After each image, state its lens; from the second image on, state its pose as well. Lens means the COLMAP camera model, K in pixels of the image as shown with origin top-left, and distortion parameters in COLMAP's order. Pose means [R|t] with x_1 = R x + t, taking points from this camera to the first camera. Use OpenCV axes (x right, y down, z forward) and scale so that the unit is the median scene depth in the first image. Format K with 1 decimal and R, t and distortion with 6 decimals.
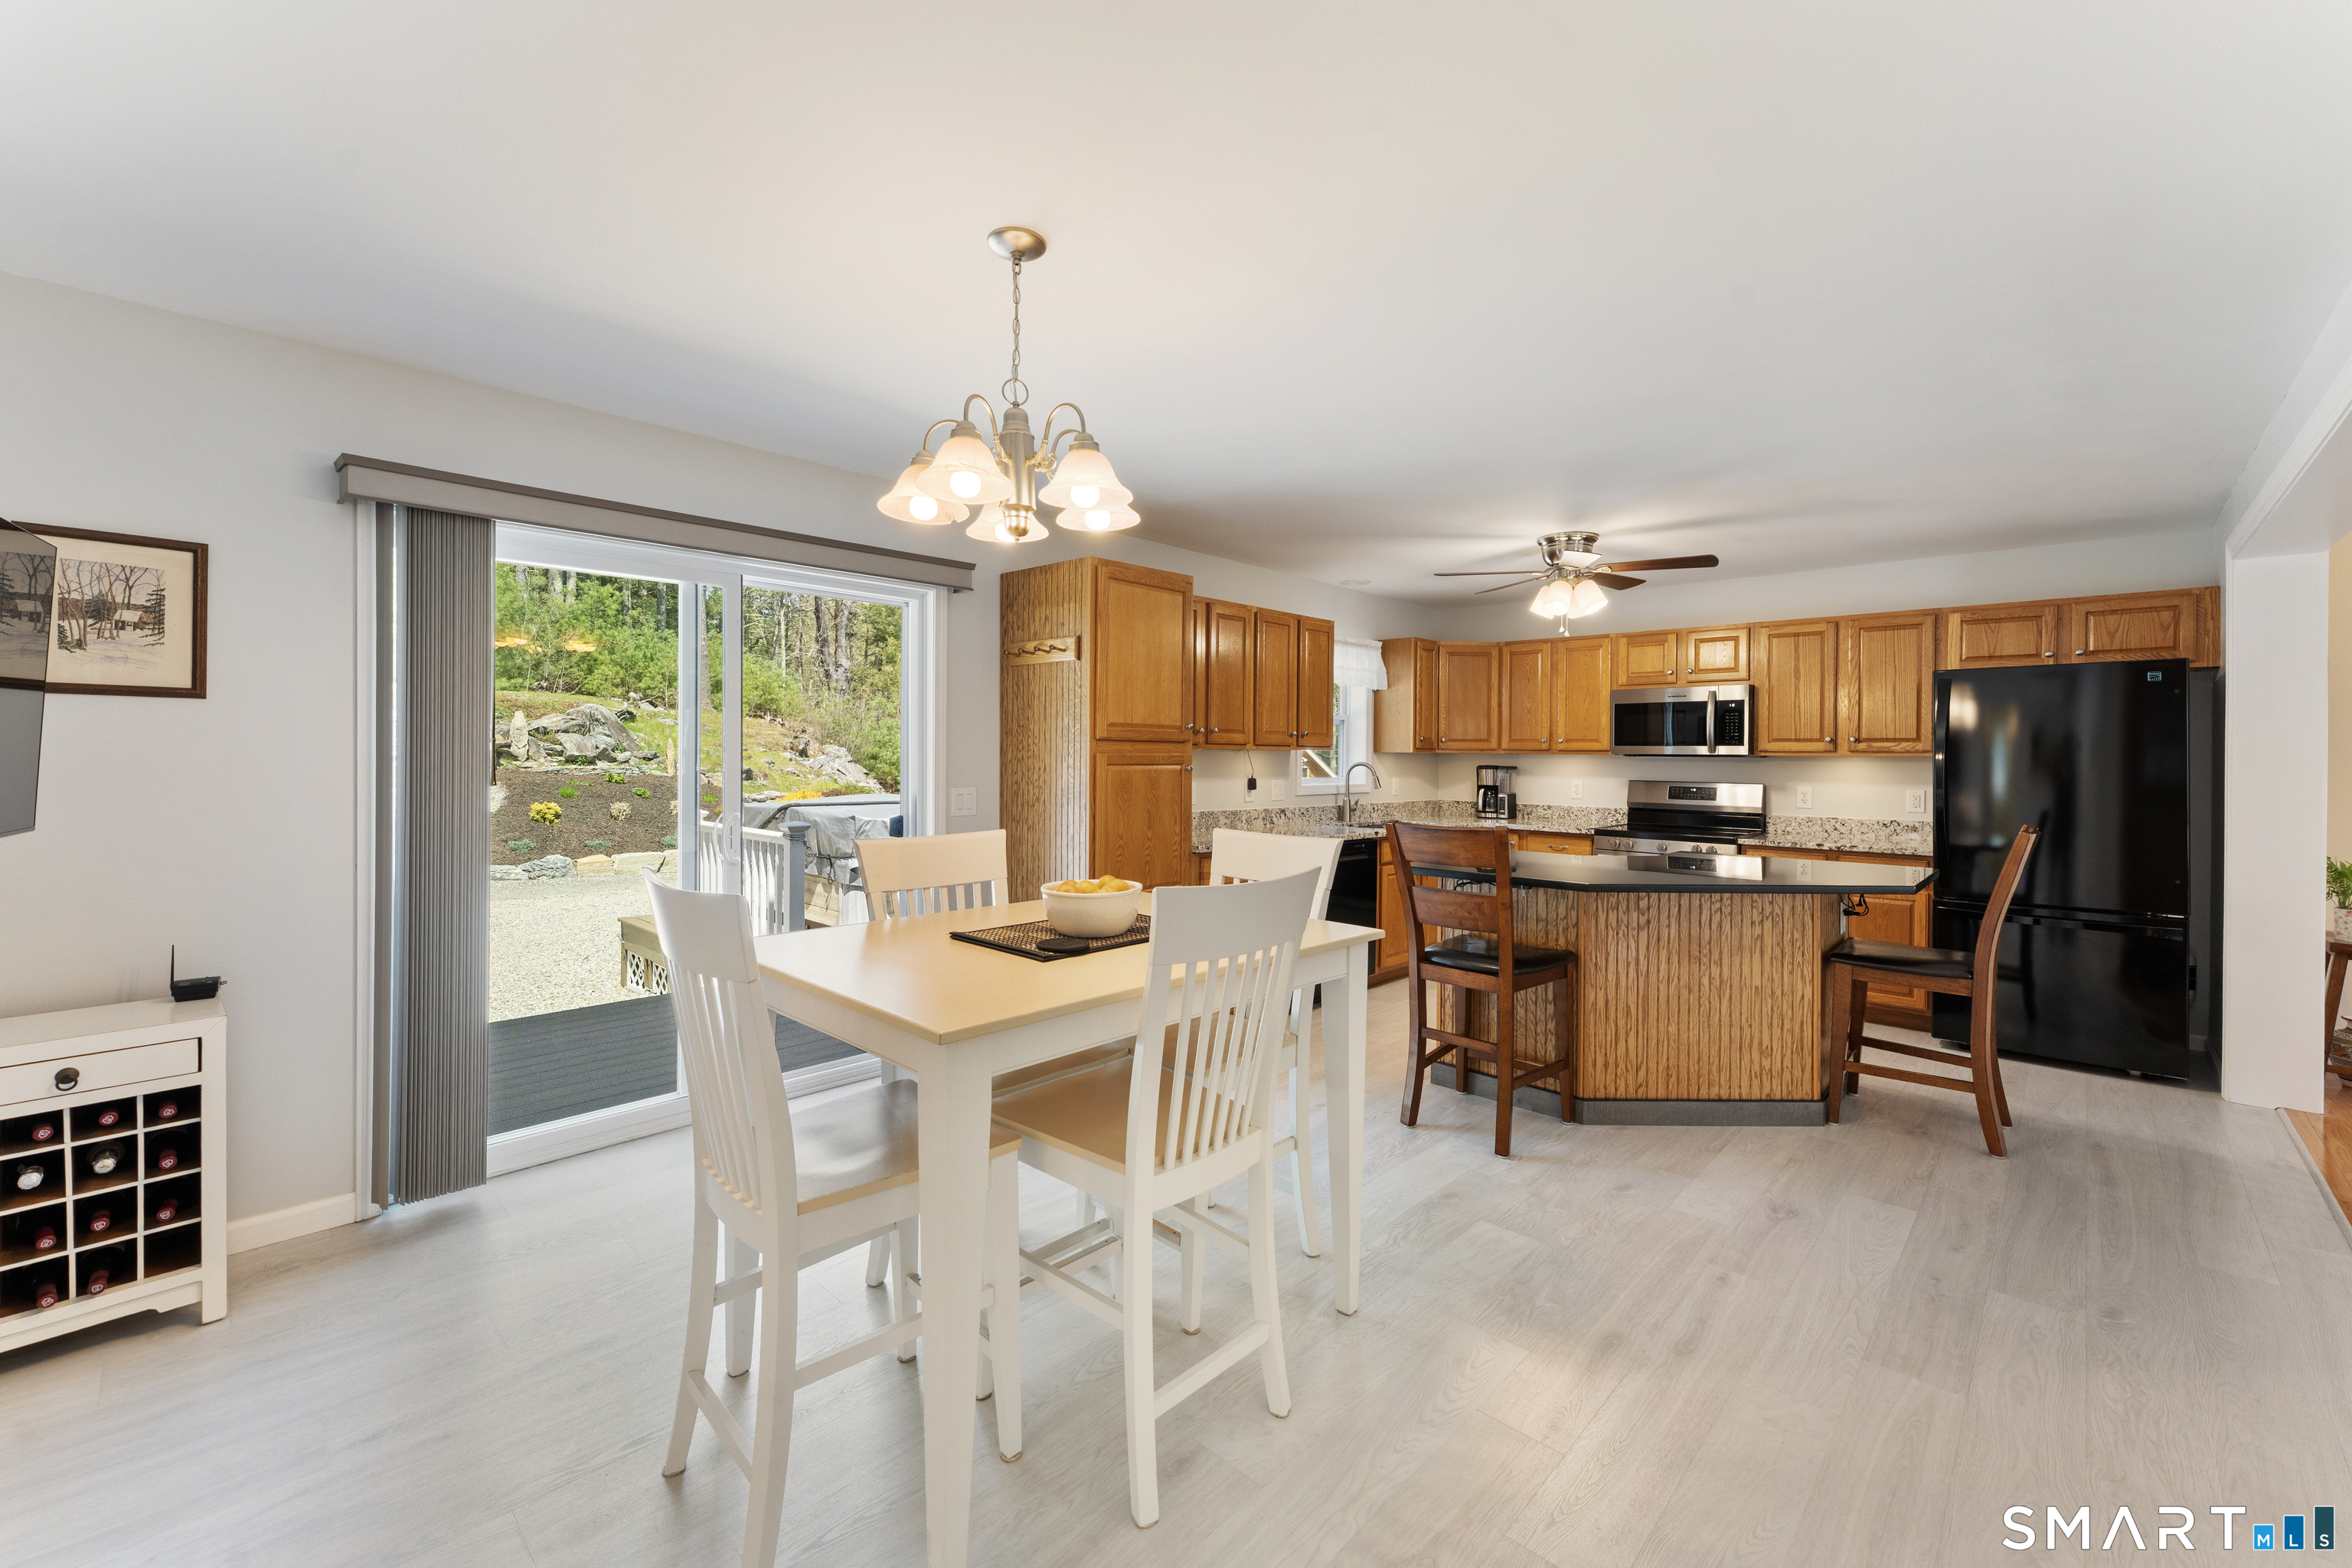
lens RADIAL K [[945.1, 0, 1184.5], [0, 945.1, 764.8], [0, 0, 1]] dist [-0.000012, 0.000104]
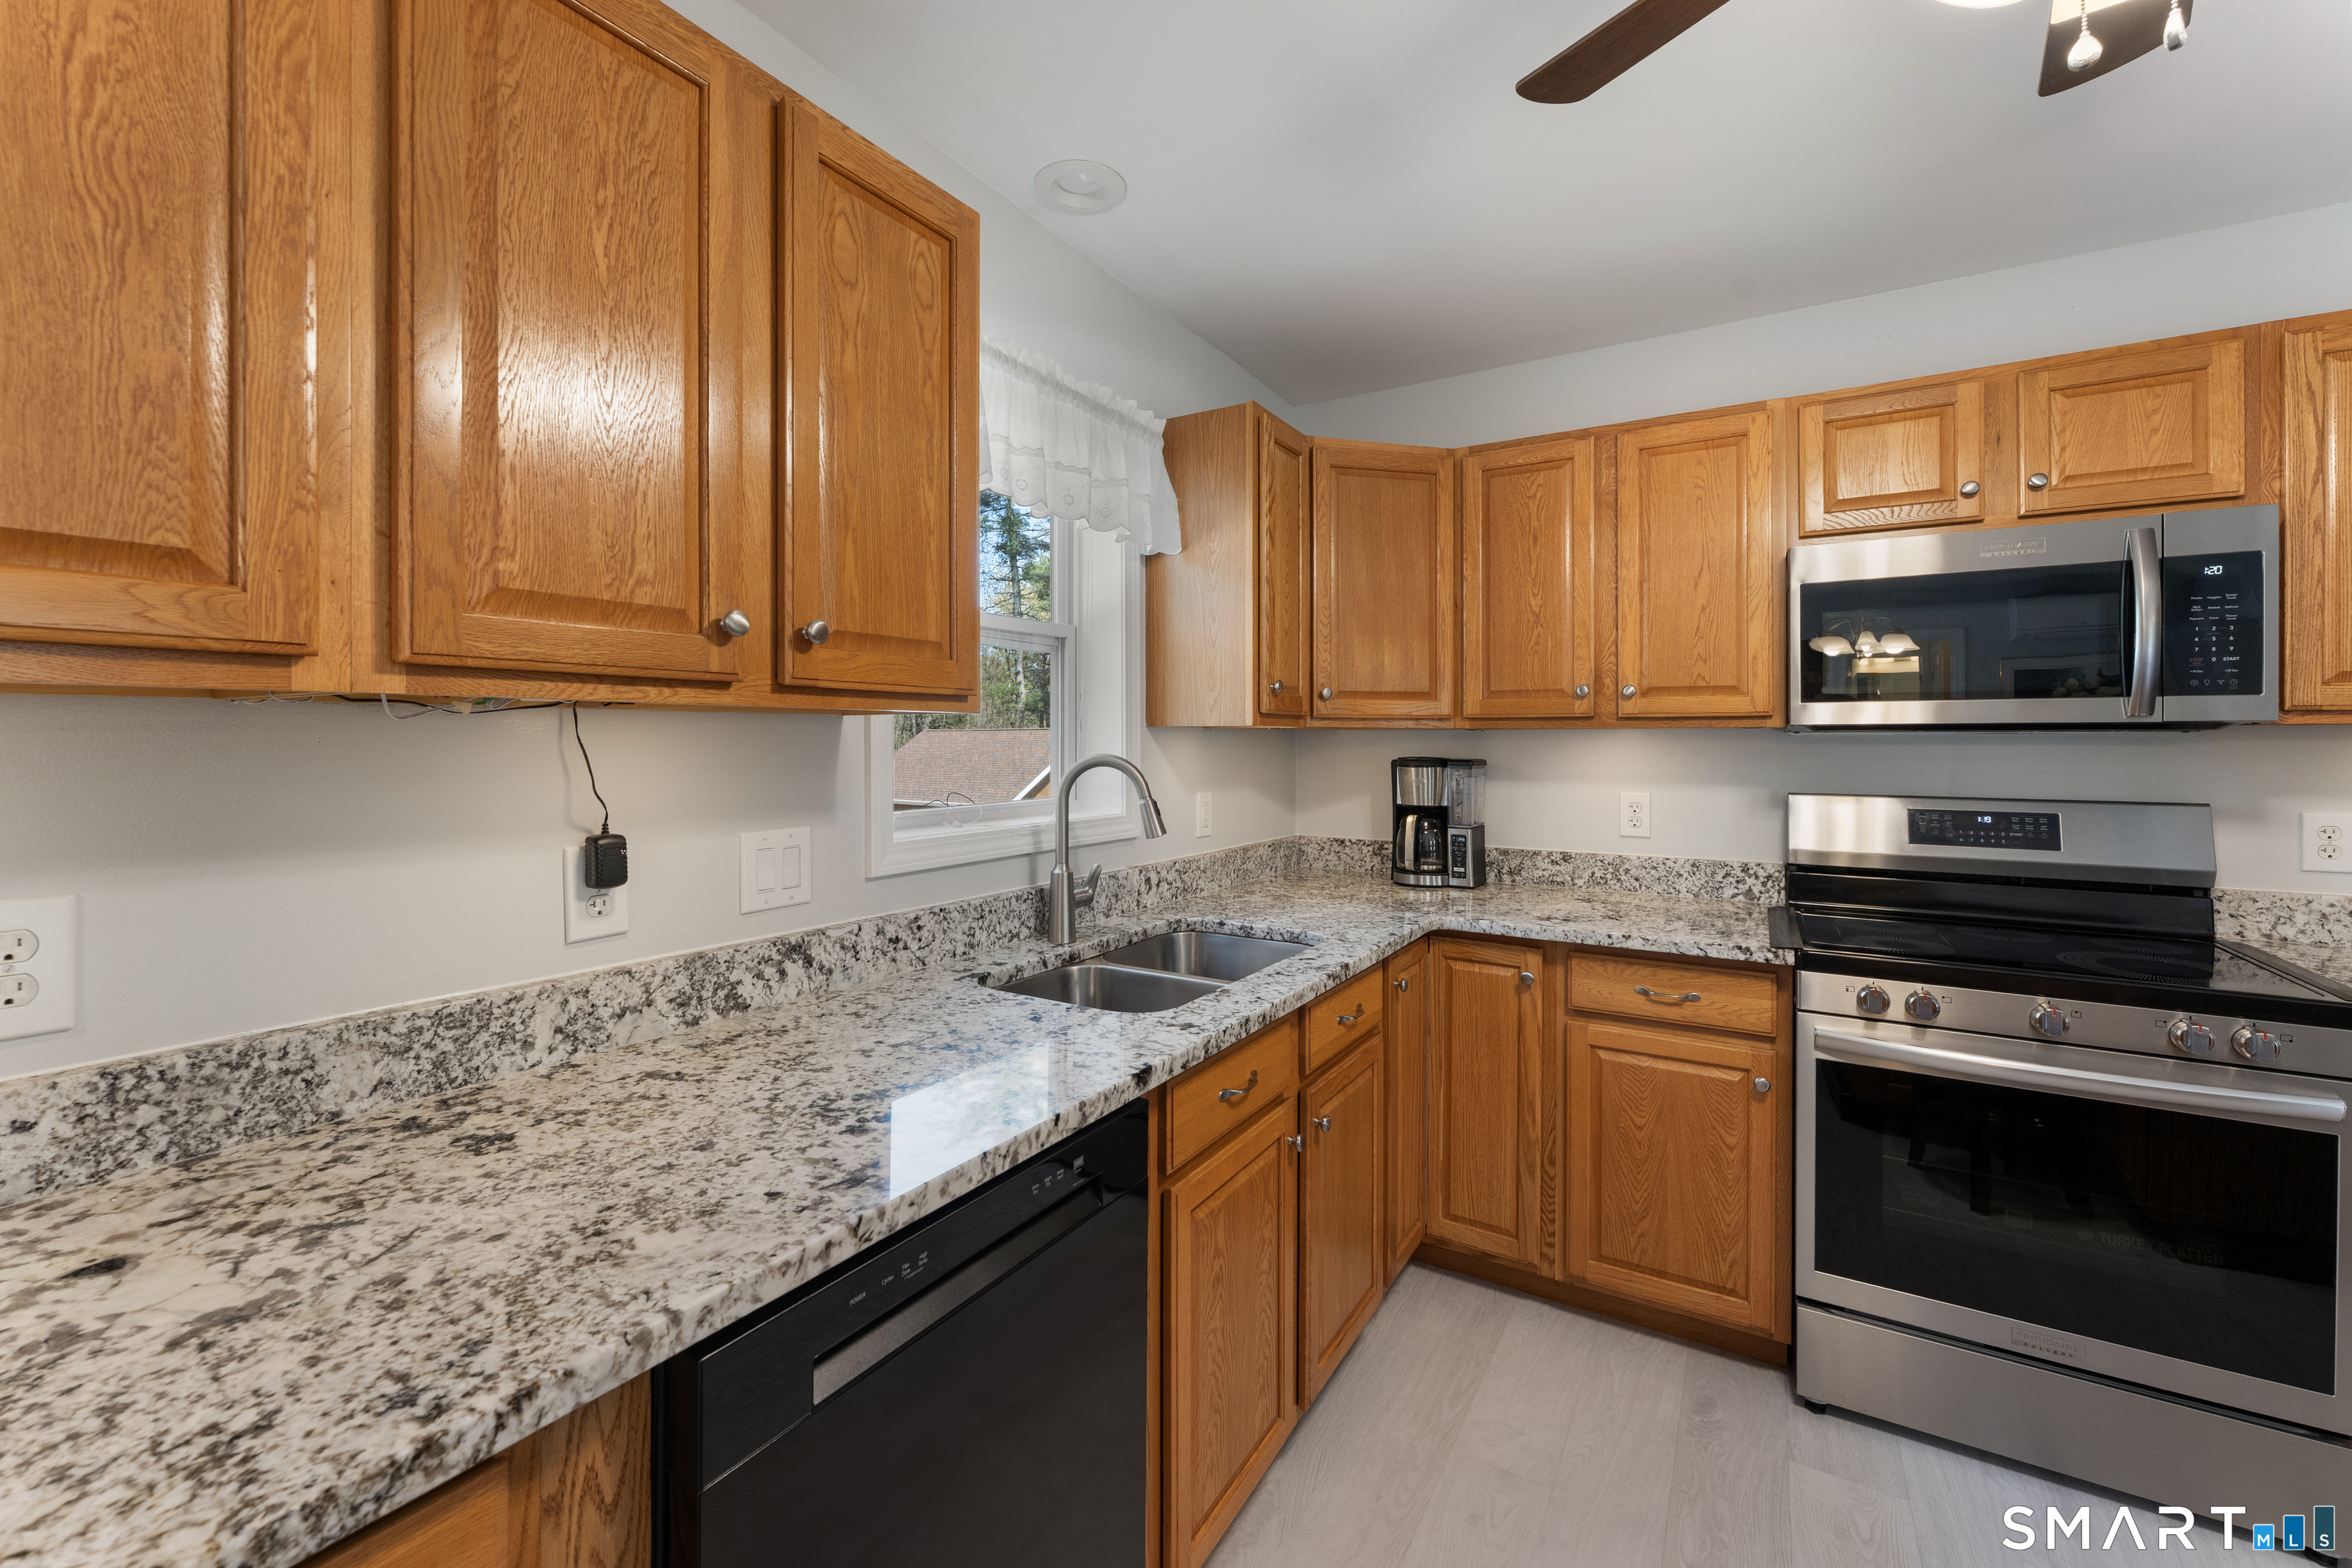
lens RADIAL K [[956.7, 0, 1184.2], [0, 956.7, 725.7], [0, 0, 1]] dist [-0.000934, -0.000199]
pose [[0.976335, -0.005142, 0.216203, 0.165458], [0.010620, 0.999651, -0.024181, -0.005433], [-0.216003, 0.025904, 0.976049, 0.780997]]
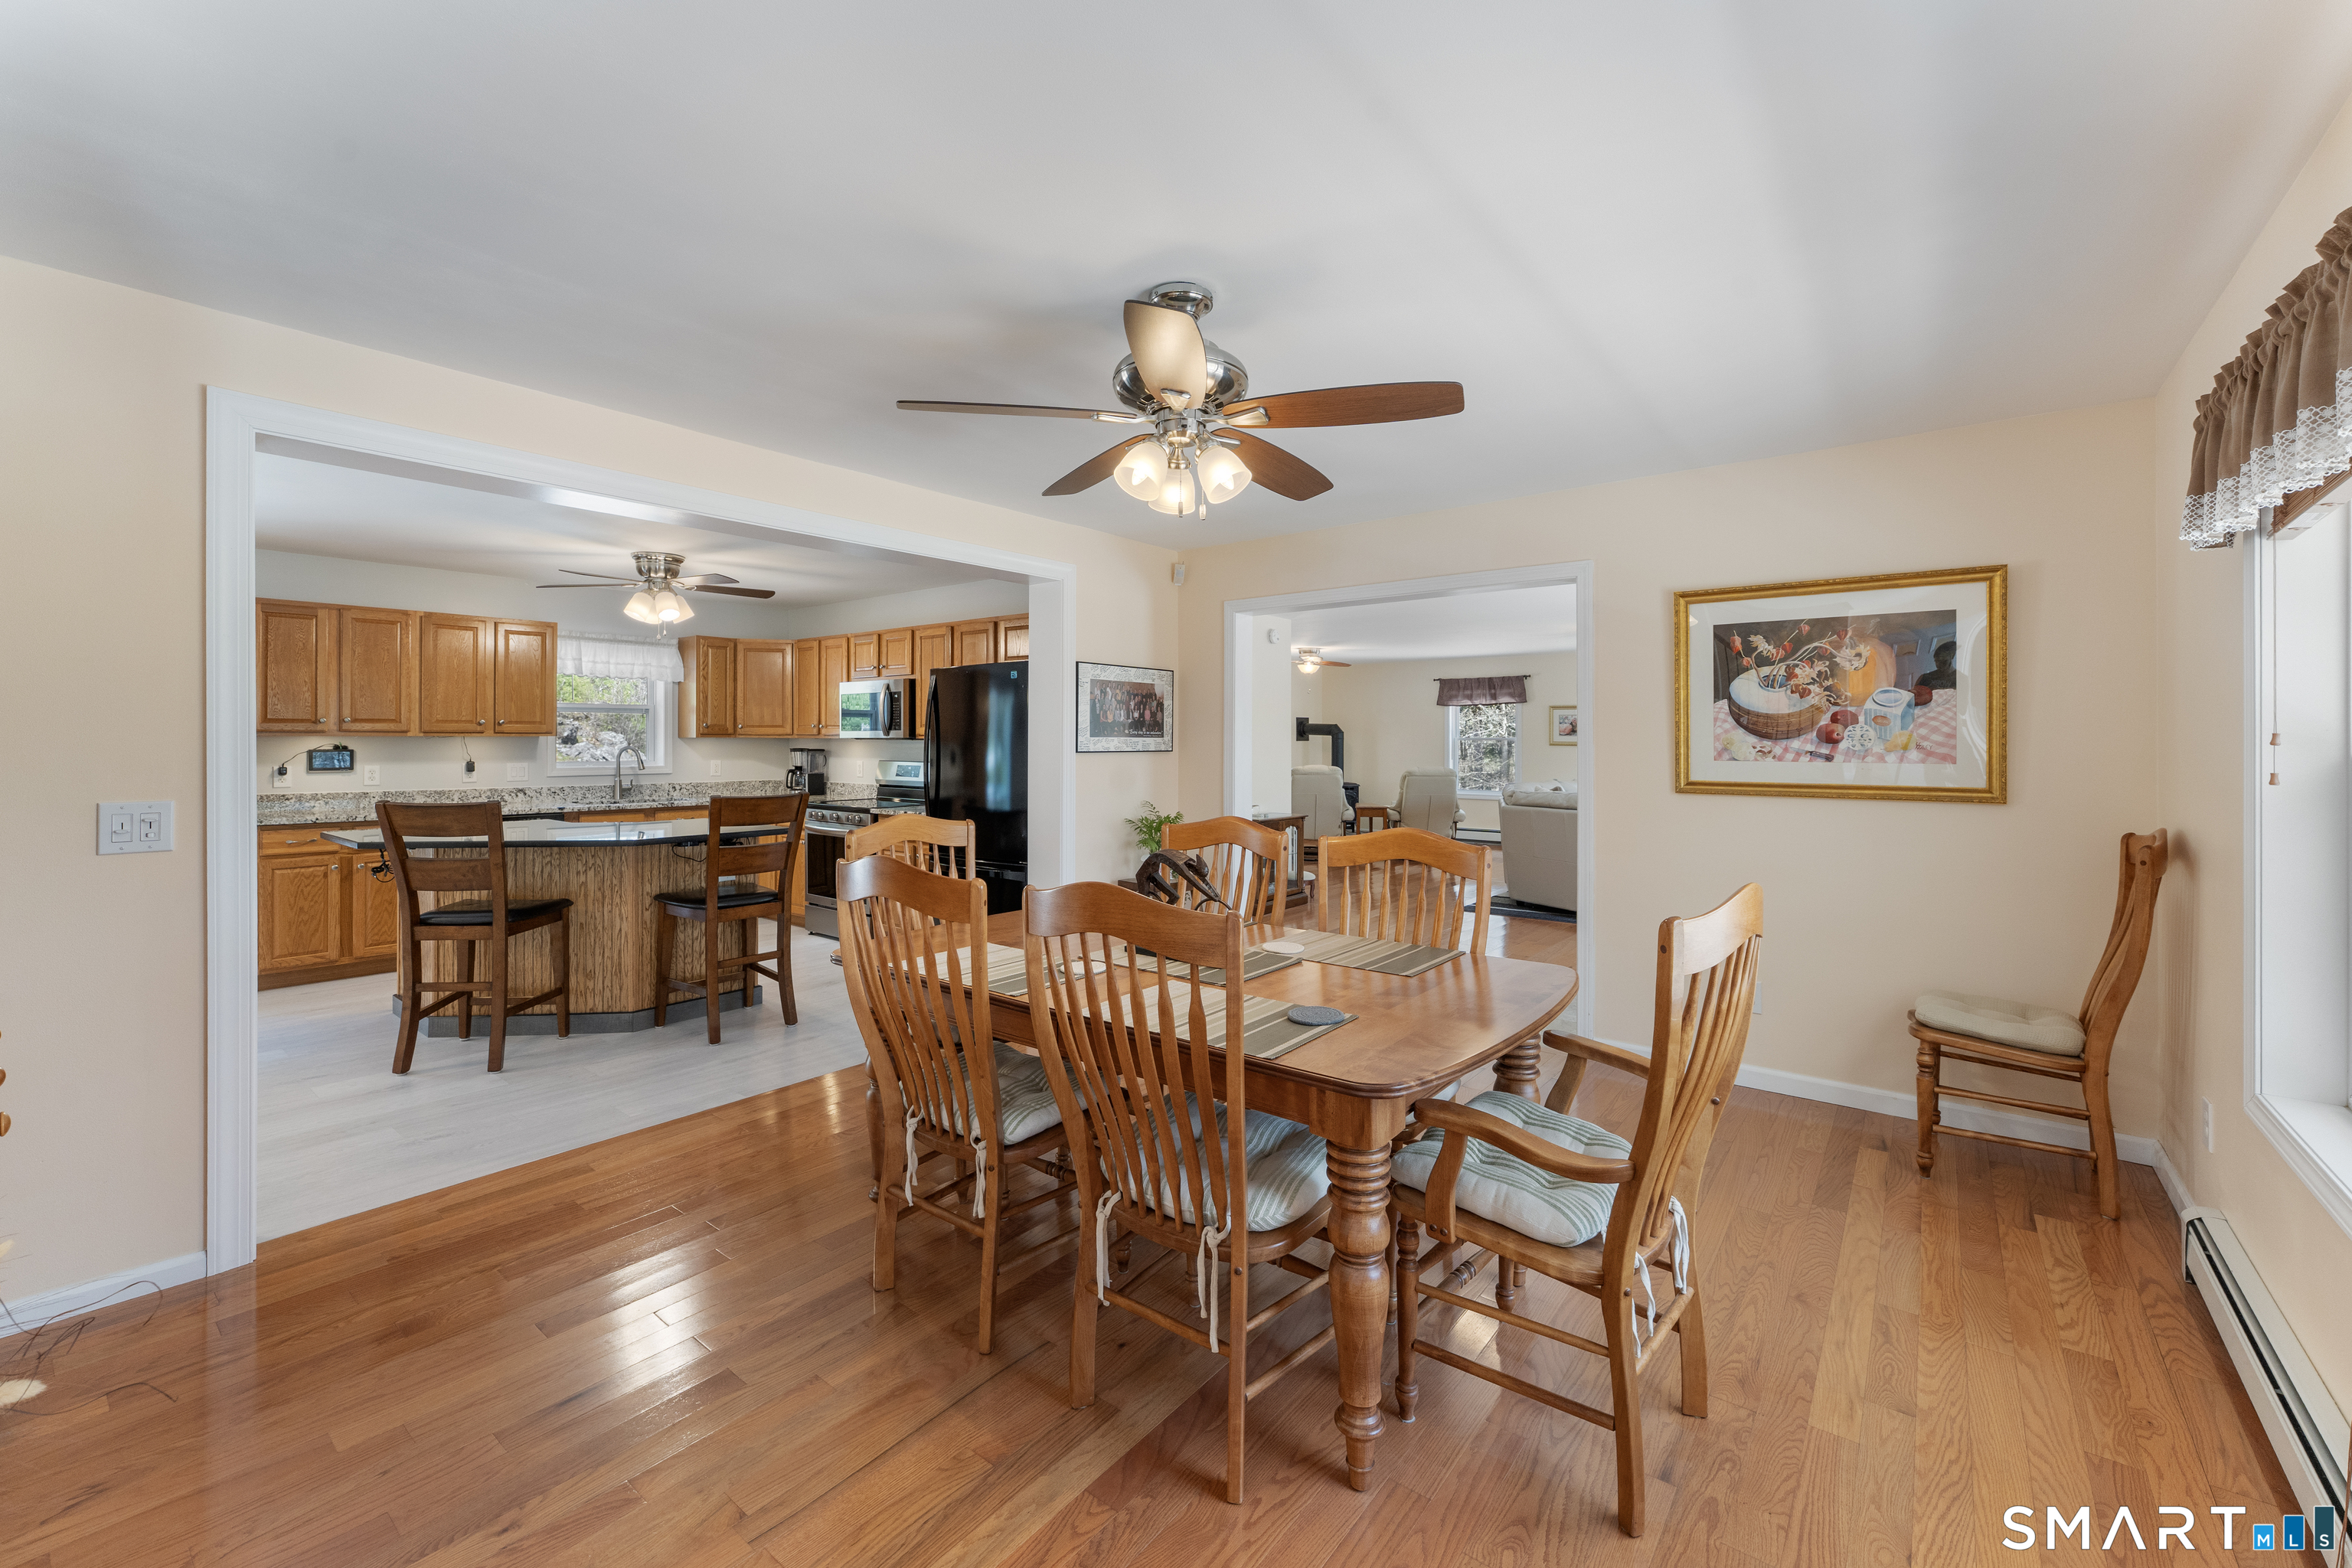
lens RADIAL K [[974.4, 0, 1176.0], [0, 974.4, 717.3], [0, 0, 1]] dist [0.009459, 0.000012]
pose [[0.997050, -0.004464, 0.076630, 0.865090], [0.006960, 0.999453, -0.032335, 0.005269], [-0.076443, 0.032773, 0.996535, -0.247250]]
